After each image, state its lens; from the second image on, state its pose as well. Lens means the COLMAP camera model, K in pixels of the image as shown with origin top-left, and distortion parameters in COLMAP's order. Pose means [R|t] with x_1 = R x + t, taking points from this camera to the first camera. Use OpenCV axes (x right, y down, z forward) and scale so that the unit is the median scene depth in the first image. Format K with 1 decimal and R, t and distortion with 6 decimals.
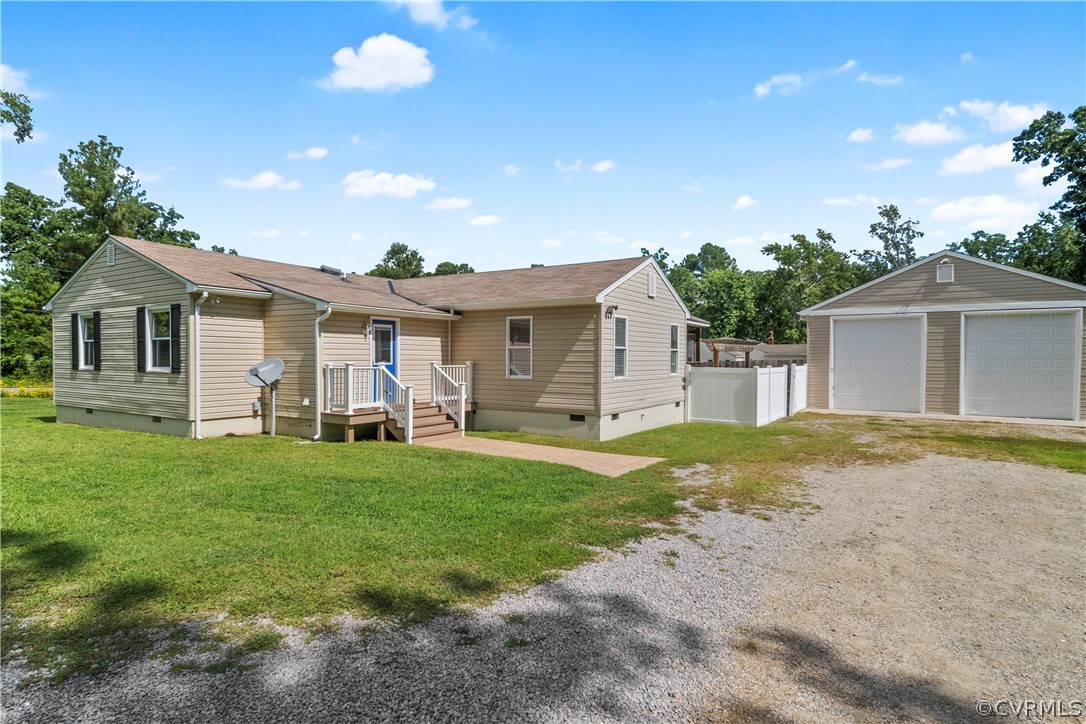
lens RADIAL K [[588.0, 0, 546.2], [0, 588.0, 361.4], [0, 0, 1]] dist [-0.002900, -0.001576]
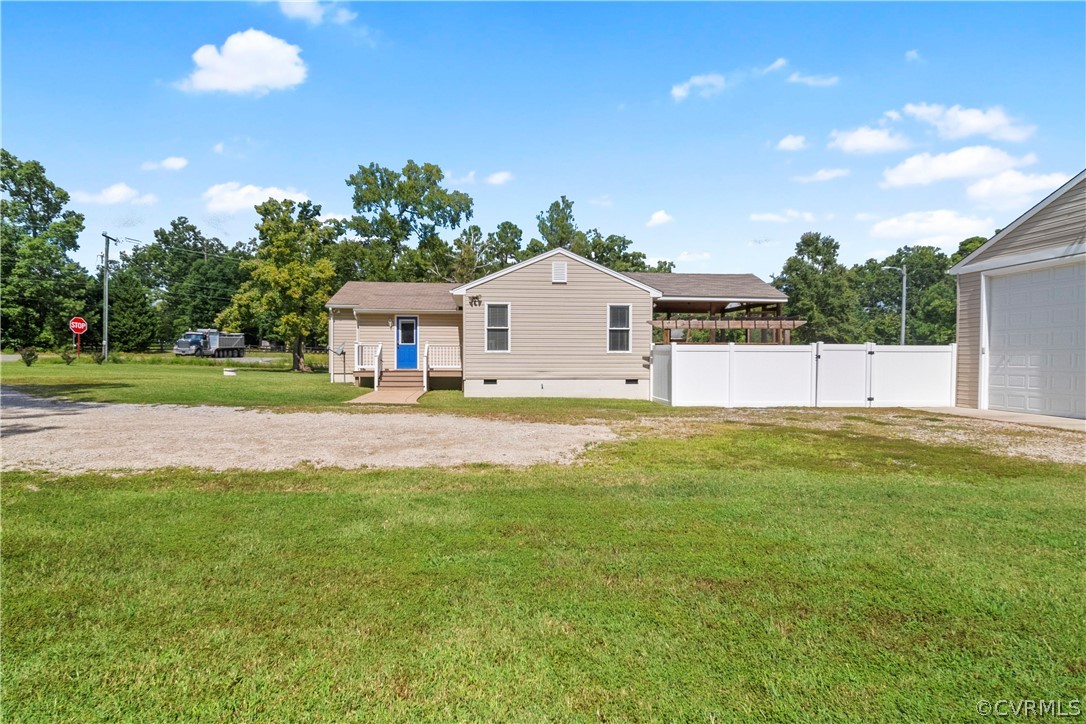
lens RADIAL K [[588.0, 0, 546.2], [0, 588.0, 361.4], [0, 0, 1]] dist [-0.002900, -0.001576]
pose [[0.622204, 0.002887, -0.782850, 0.913746], [-0.002993, 0.999995, 0.001309, 0.035869], [0.782850, 0.001528, 0.622209, 0.237924]]
